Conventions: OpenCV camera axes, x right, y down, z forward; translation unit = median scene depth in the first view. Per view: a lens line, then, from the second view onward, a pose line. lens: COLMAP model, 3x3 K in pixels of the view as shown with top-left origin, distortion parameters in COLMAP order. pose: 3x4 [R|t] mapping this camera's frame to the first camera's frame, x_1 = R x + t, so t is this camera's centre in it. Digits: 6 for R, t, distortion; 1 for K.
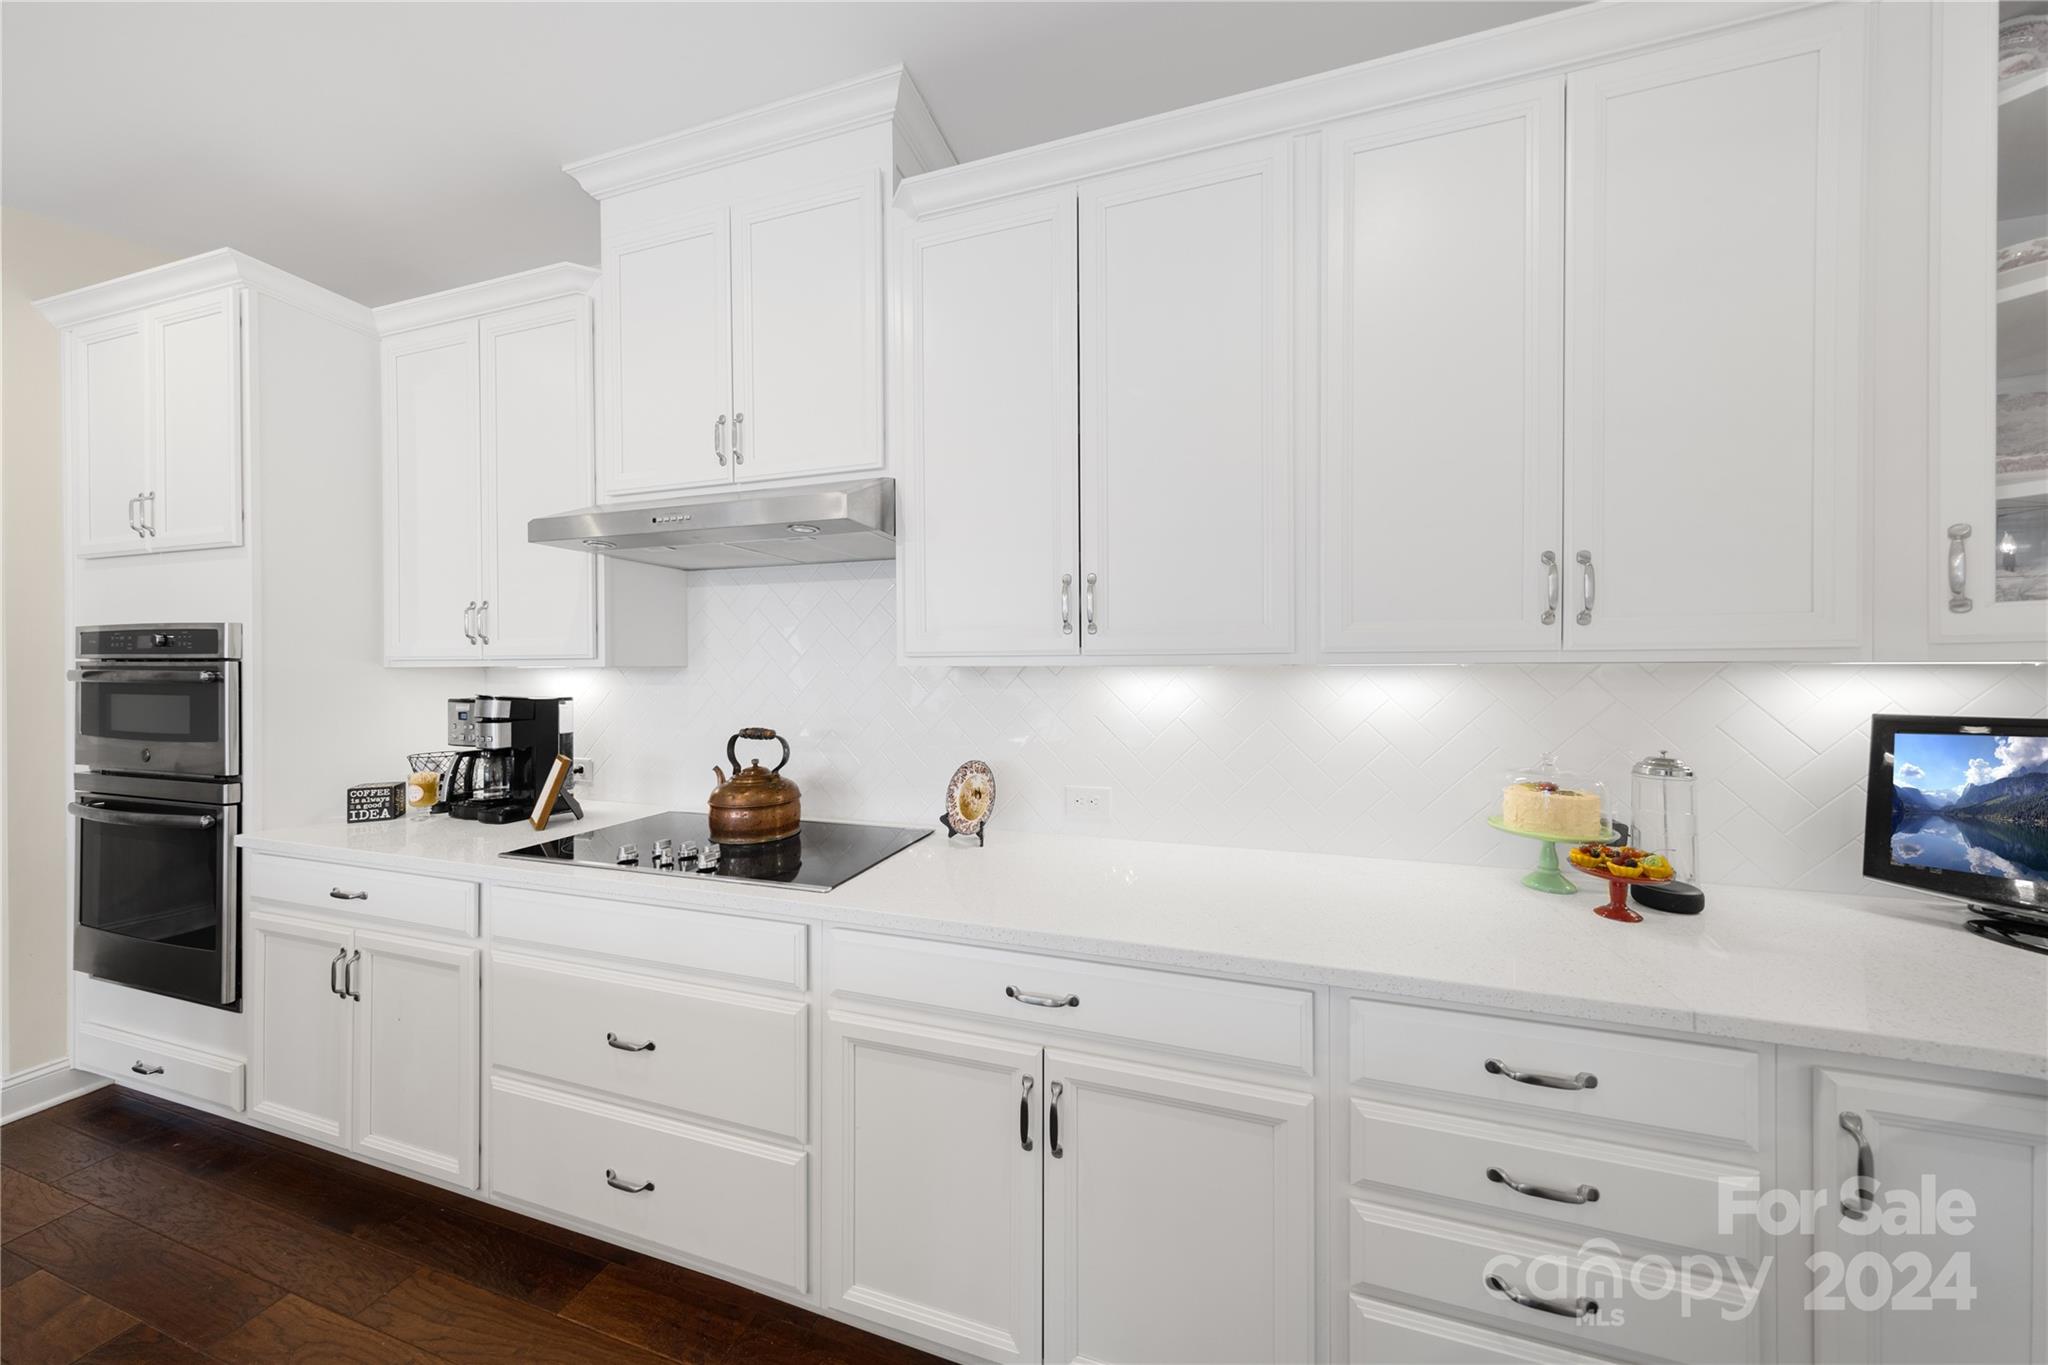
lens RADIAL K [[641.1, 0, 1033.1], [0, 641.1, 680.0], [0, 0, 1]] dist [0.002320, 0.000123]
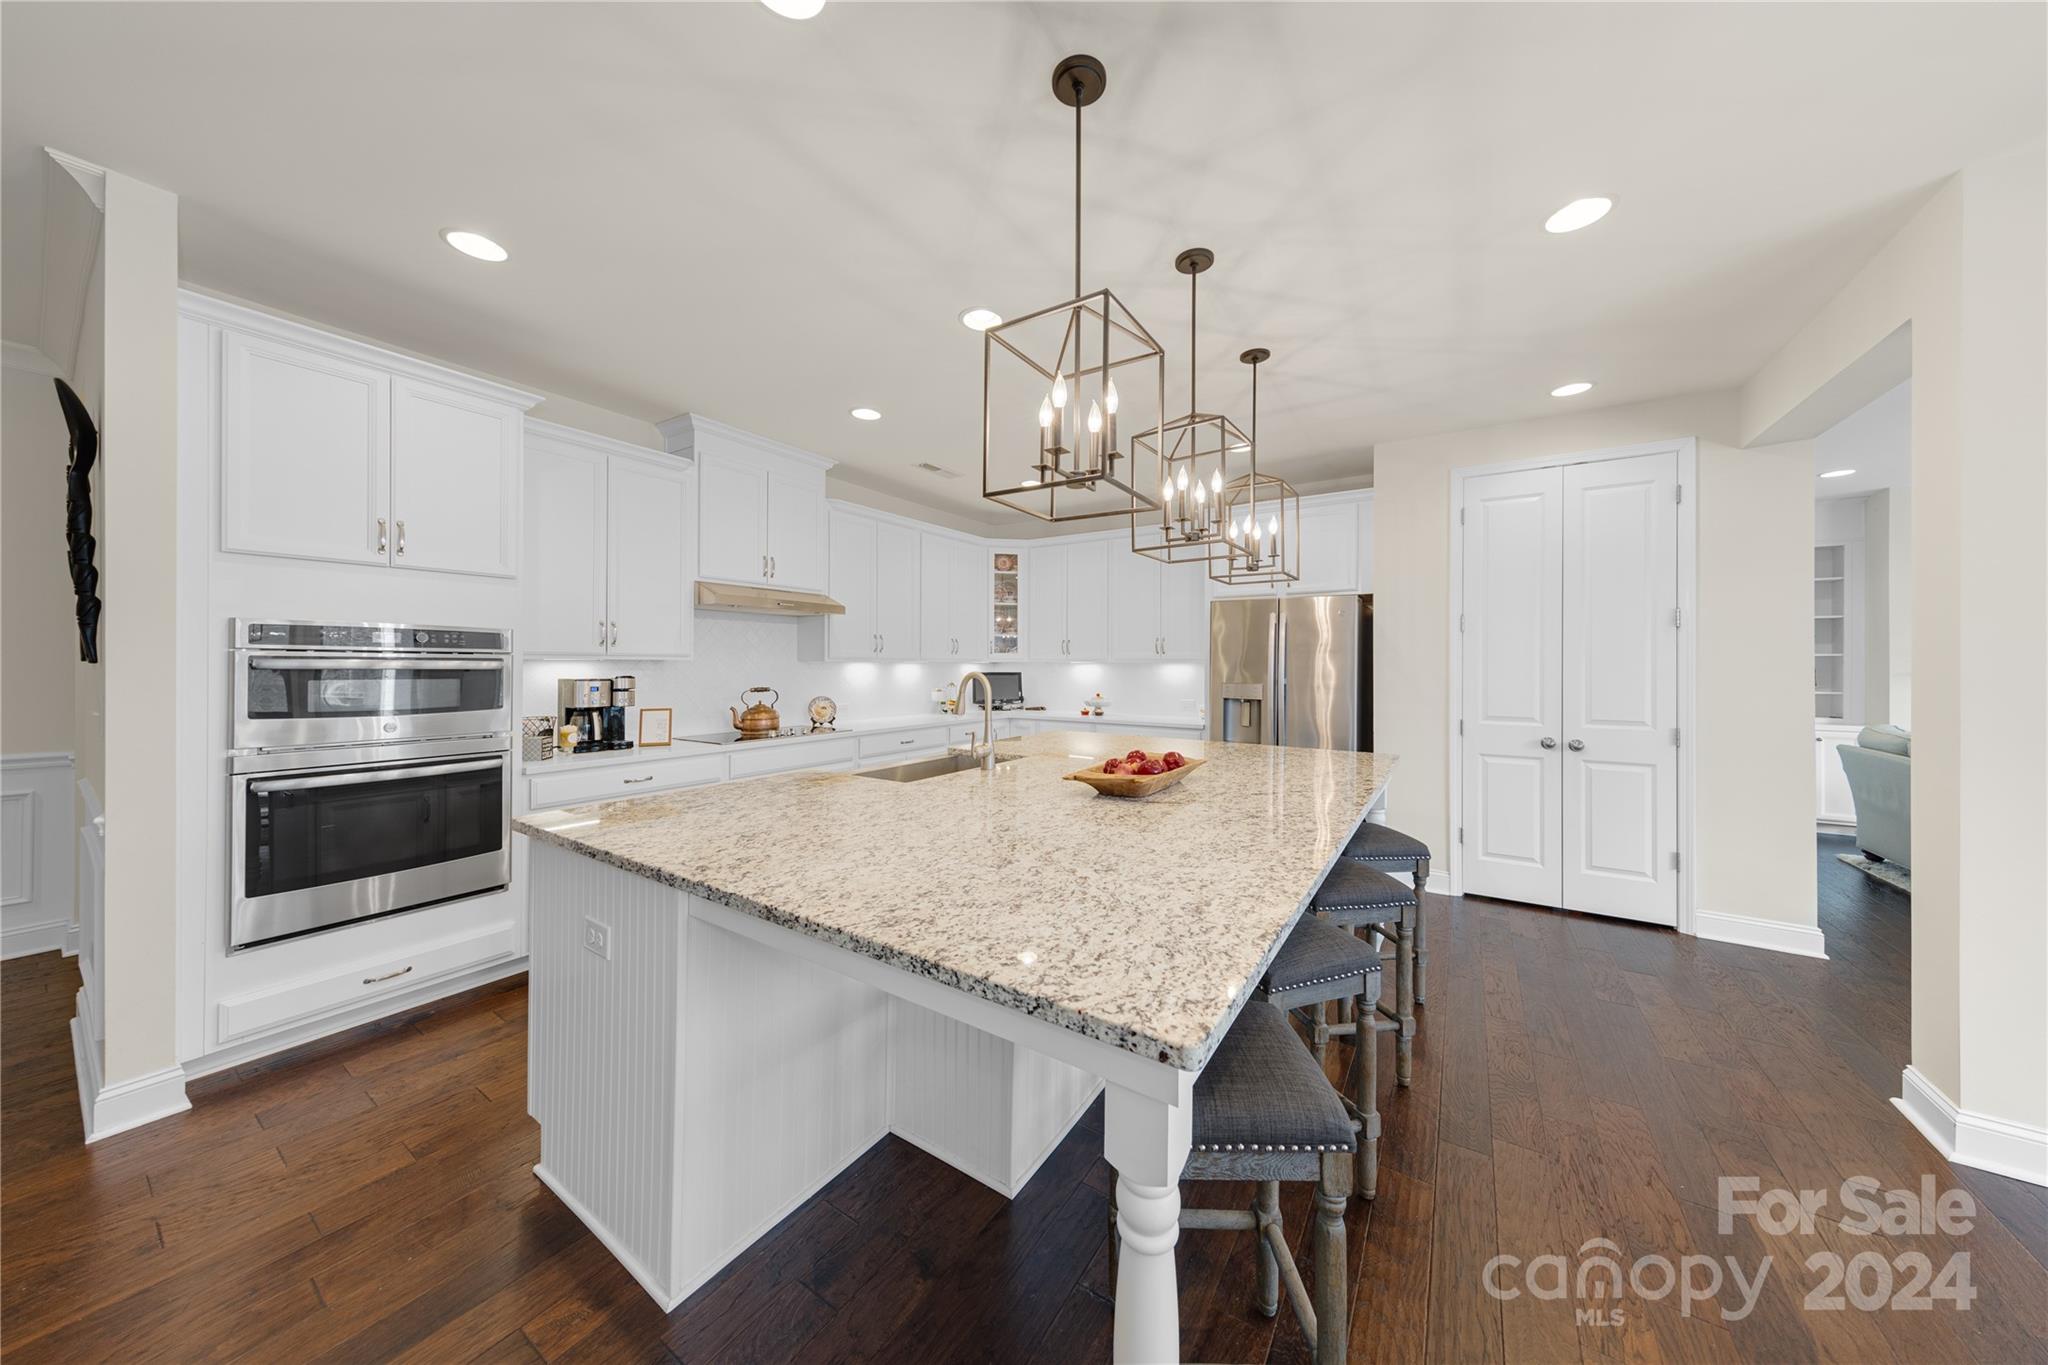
lens RADIAL K [[653.8, 0, 1024.9], [0, 653.8, 665.0], [0, 0, 1]] dist [0.007983, -0.000976]
pose [[0.294404, 0.000488, 0.955681, -3.442198], [0.012035, 0.999919, -0.004218, 0.022186], [-0.955605, 0.012744, 0.294374, -0.880114]]
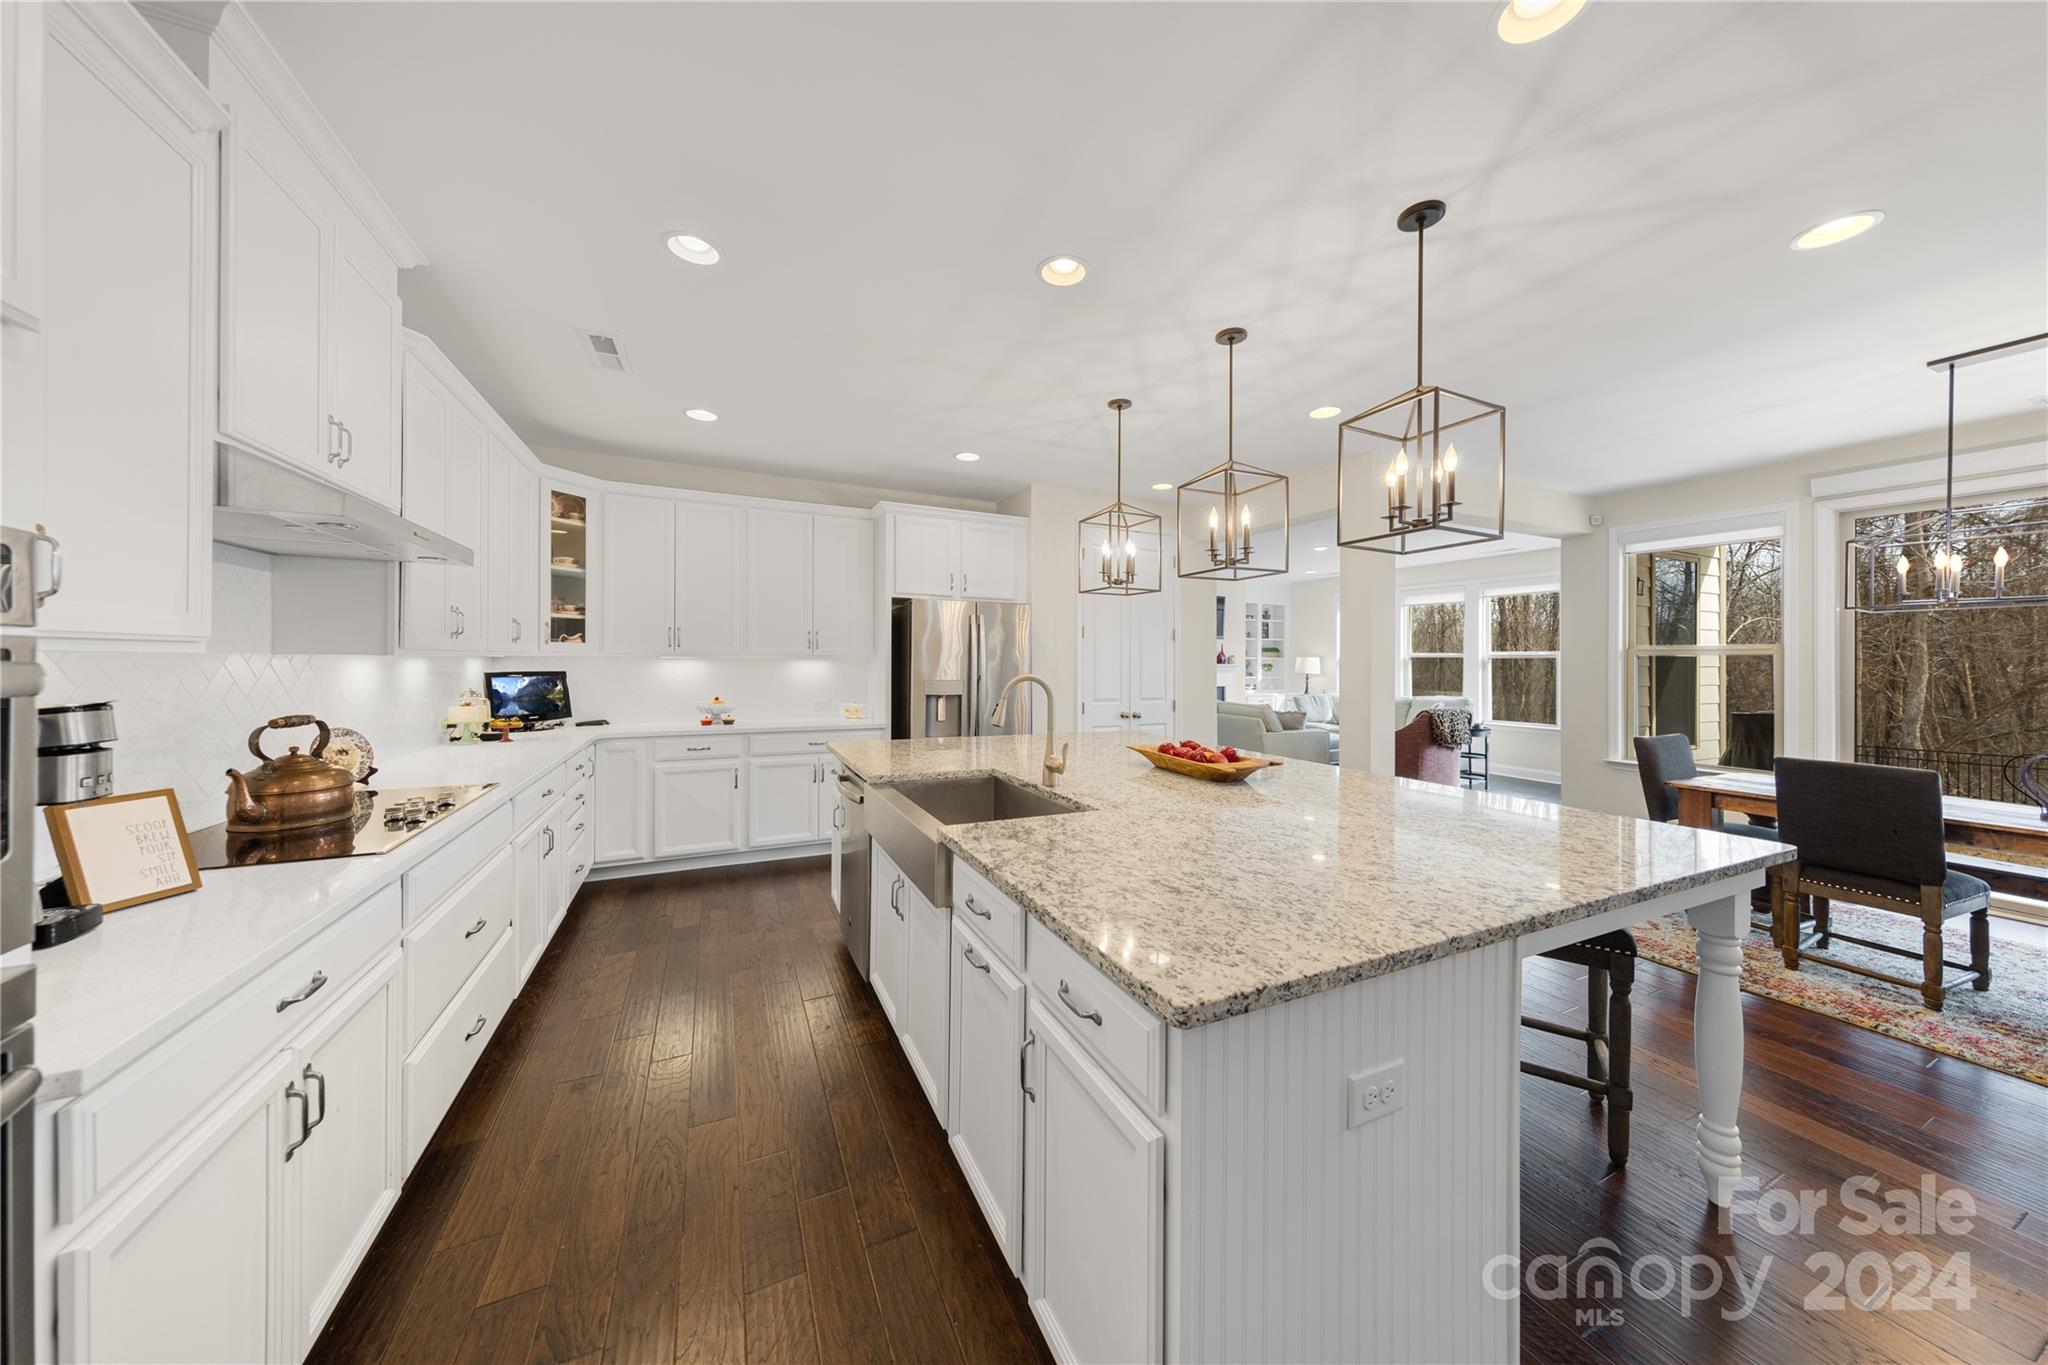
lens RADIAL K [[653.8, 0, 1024.9], [0, 653.8, 665.0], [0, 0, 1]] dist [0.007983, -0.000976]
pose [[-0.673421, -0.008785, 0.739207, -2.756243], [0.003420, 0.999882, 0.014998, -0.020301], [-0.739251, 0.012628, -0.673311, 1.206671]]
